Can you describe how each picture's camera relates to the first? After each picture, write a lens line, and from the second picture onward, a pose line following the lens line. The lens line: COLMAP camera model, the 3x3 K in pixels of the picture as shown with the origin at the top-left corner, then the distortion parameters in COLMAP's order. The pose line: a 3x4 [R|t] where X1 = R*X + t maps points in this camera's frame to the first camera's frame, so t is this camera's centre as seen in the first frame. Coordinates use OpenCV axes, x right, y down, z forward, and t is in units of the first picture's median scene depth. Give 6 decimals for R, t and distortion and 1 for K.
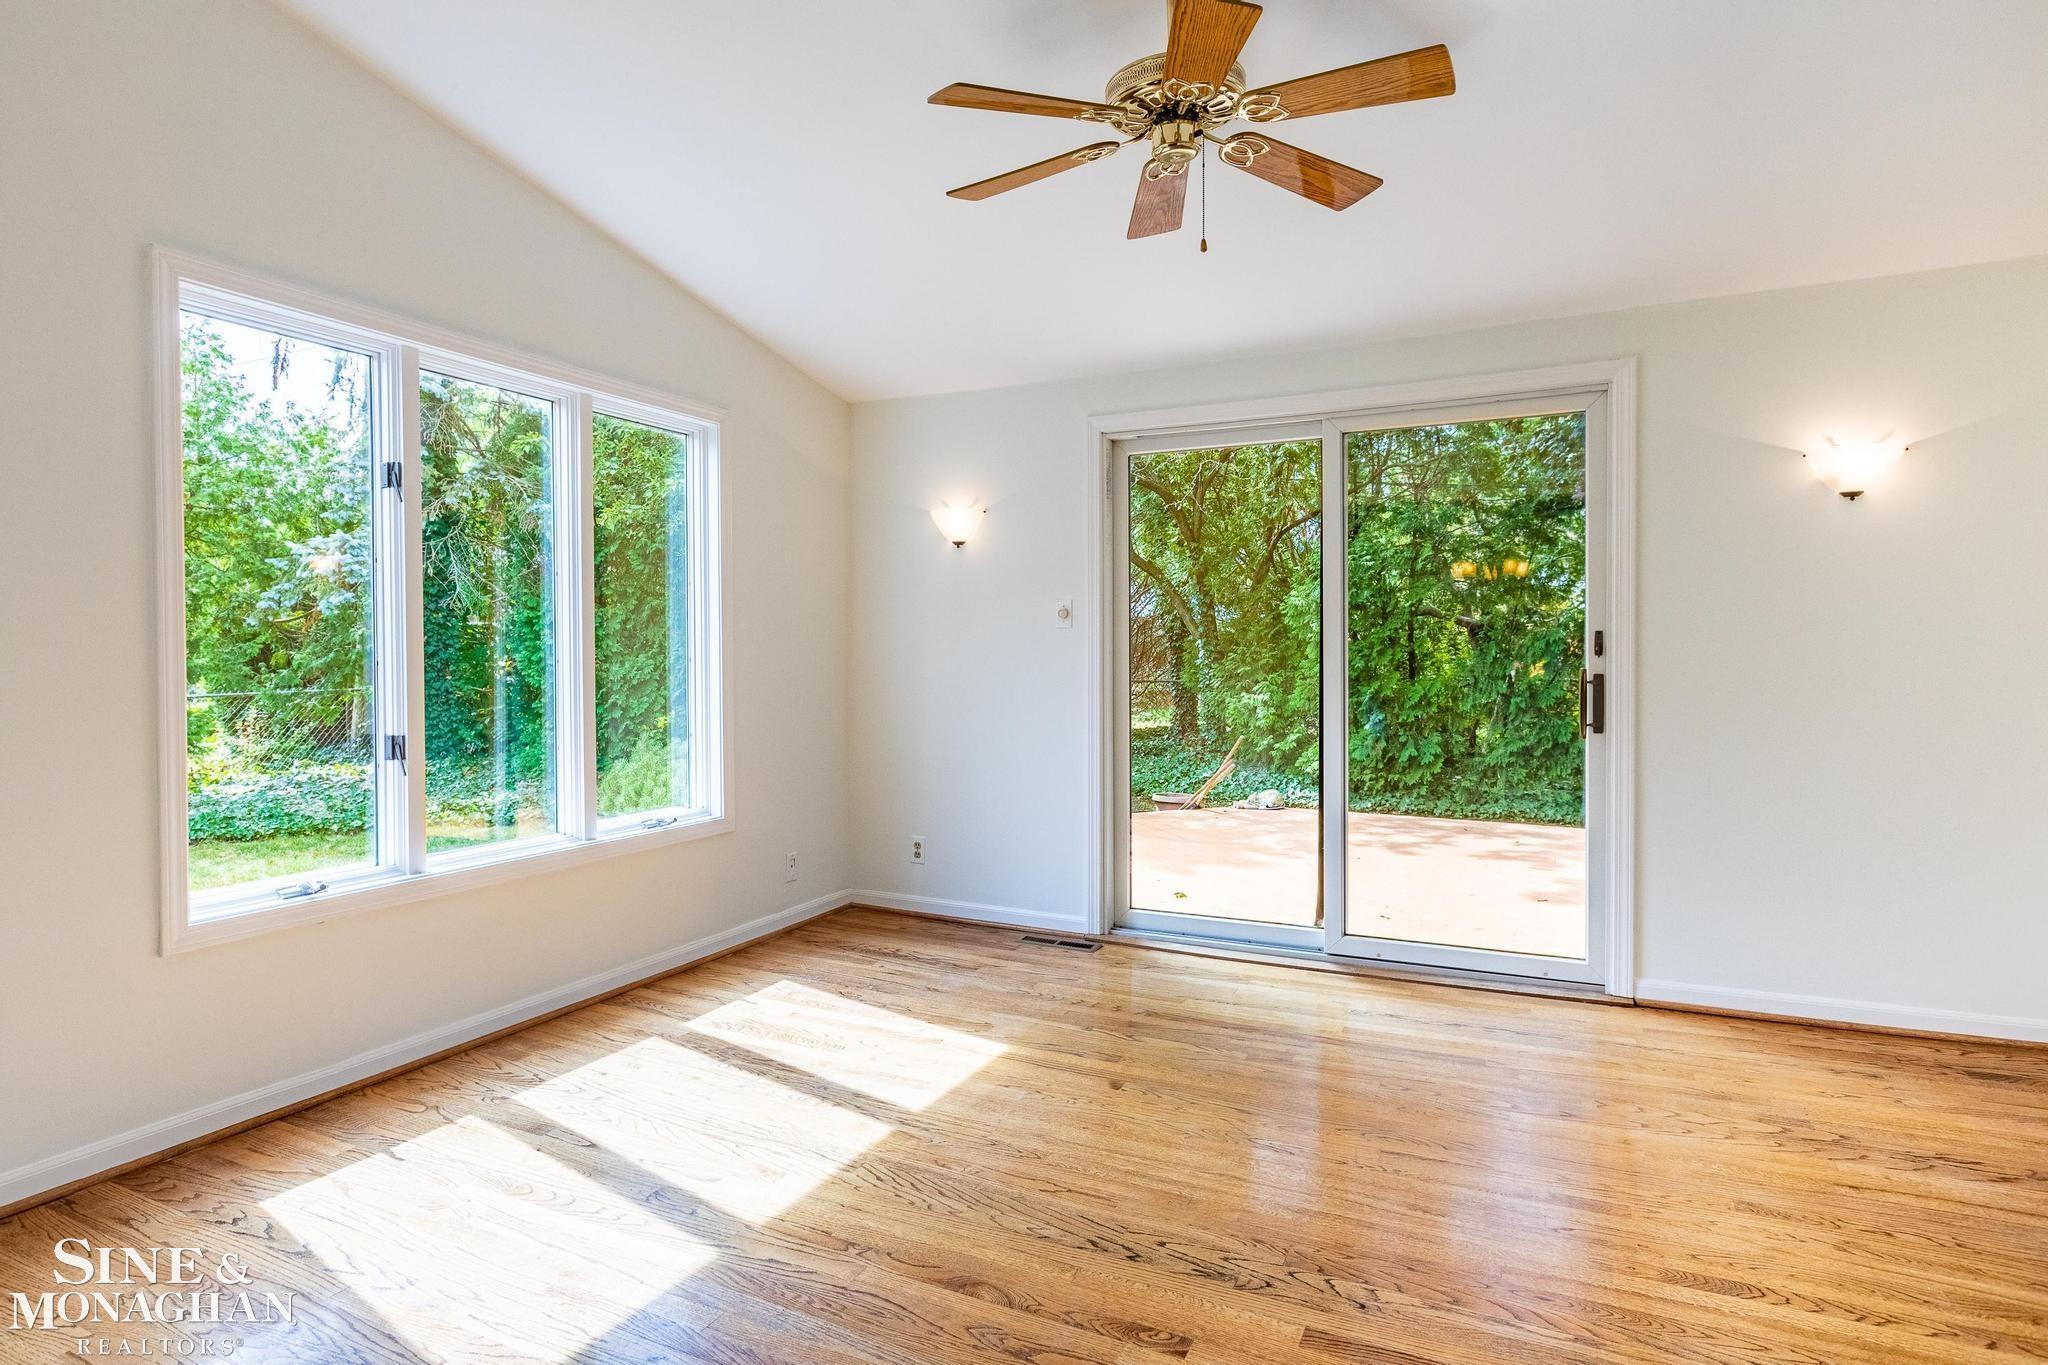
lens RADIAL K [[1138.8, 0, 1021.1], [0, 1138.8, 674.5], [0, 0, 1]] dist [0.000073, -0.000001]
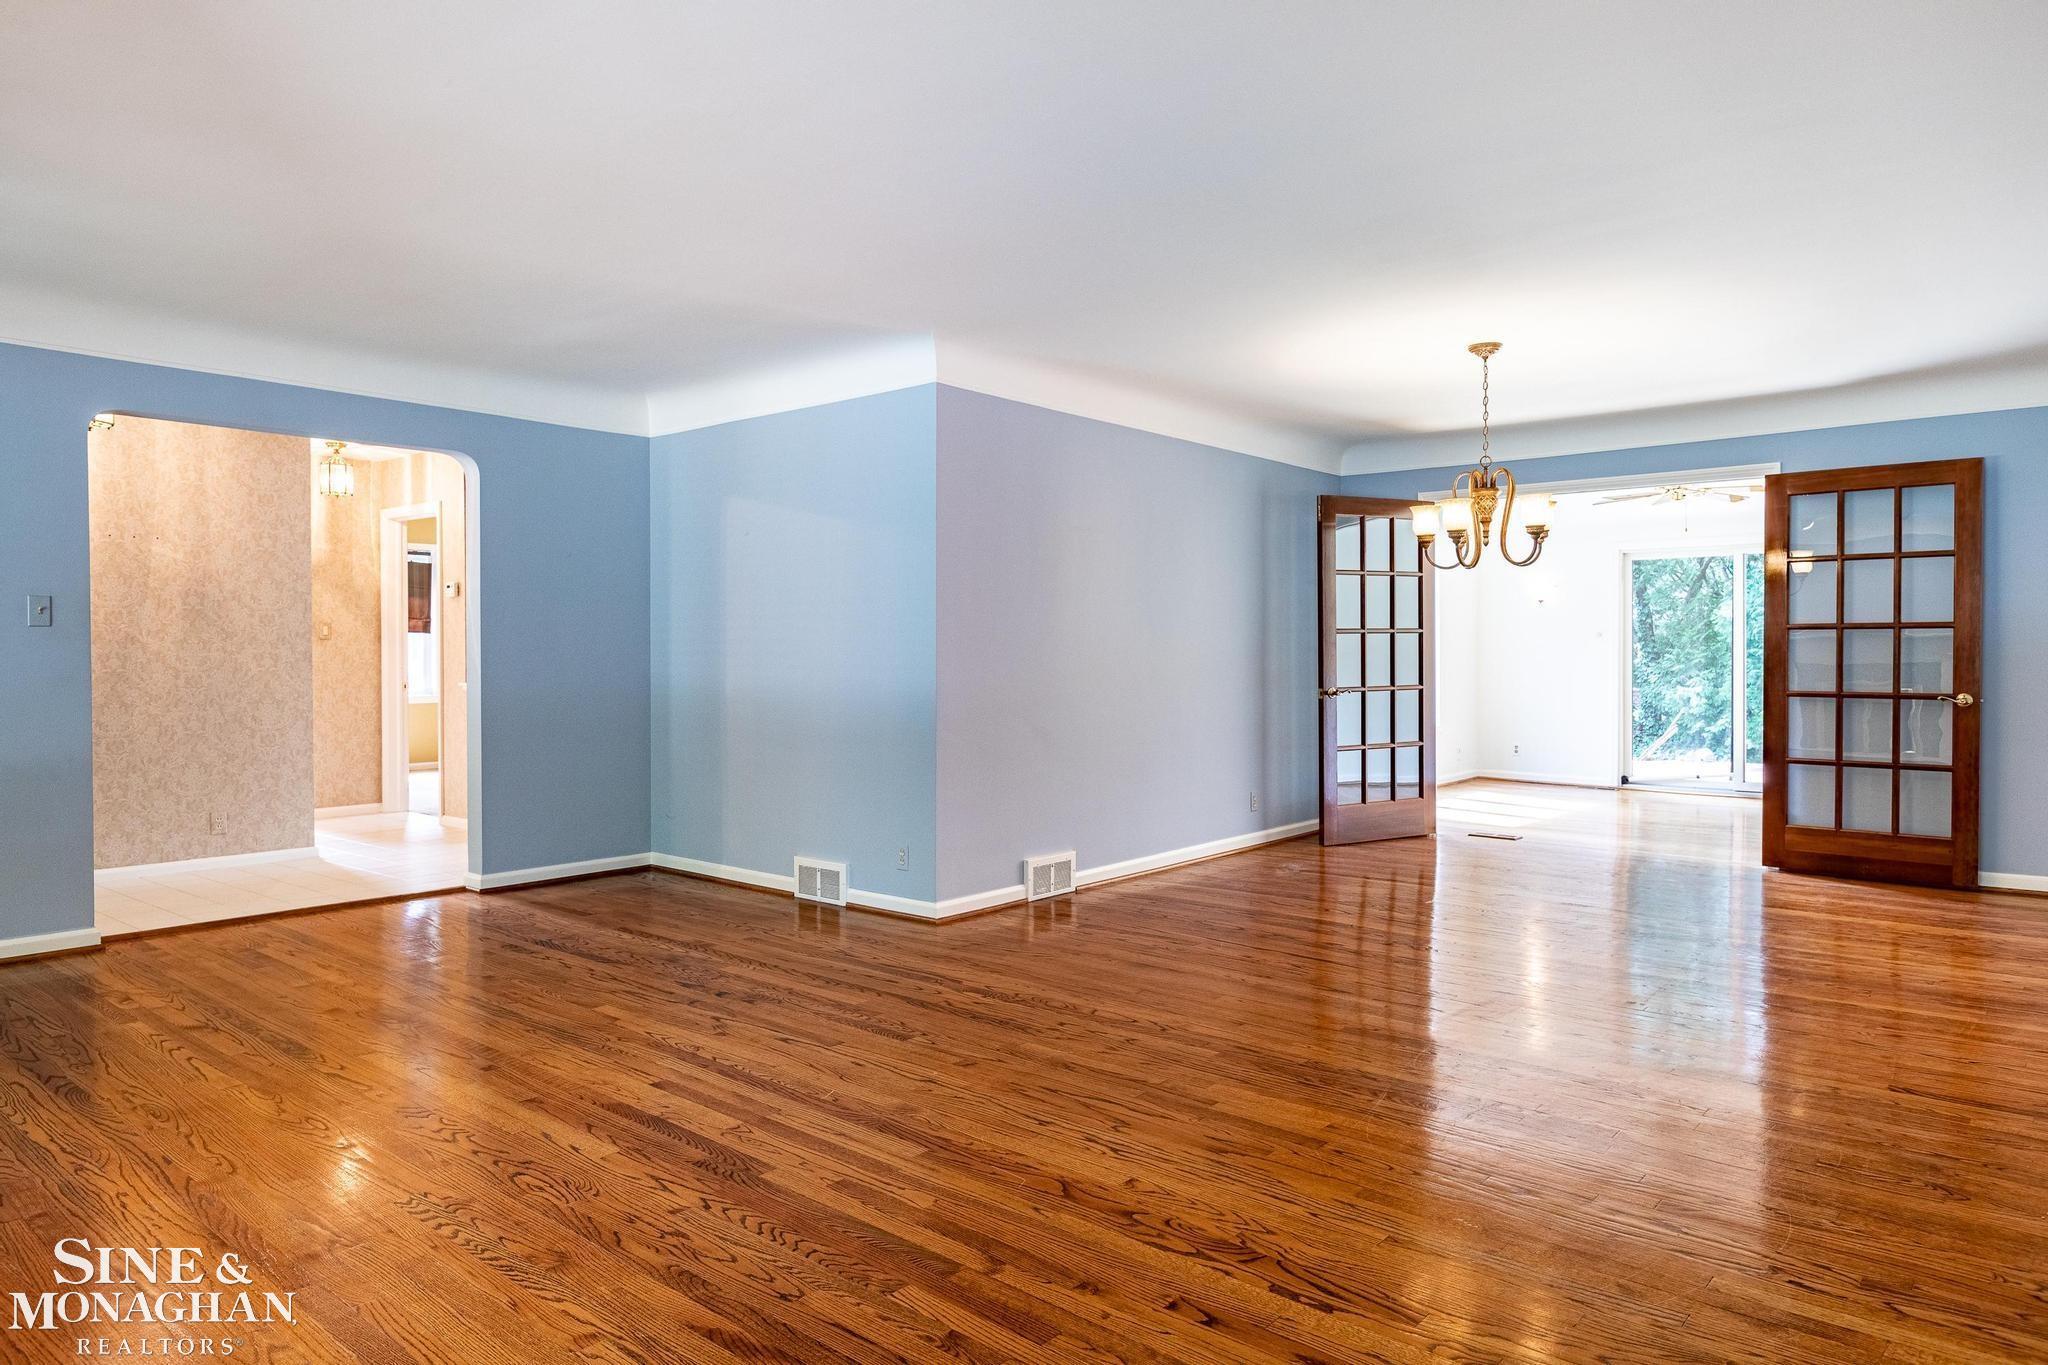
lens RADIAL K [[1305.2, 0, 1027.1], [0, 1305.2, 678.6], [0, 0, 1]] dist [0.009983, -0.001610]
pose [[0.966828, 0.005779, -0.255364, -0.123299], [-0.006207, 0.999980, -0.000870, 0.013221], [0.255354, 0.002426, 0.966844, -0.542121]]
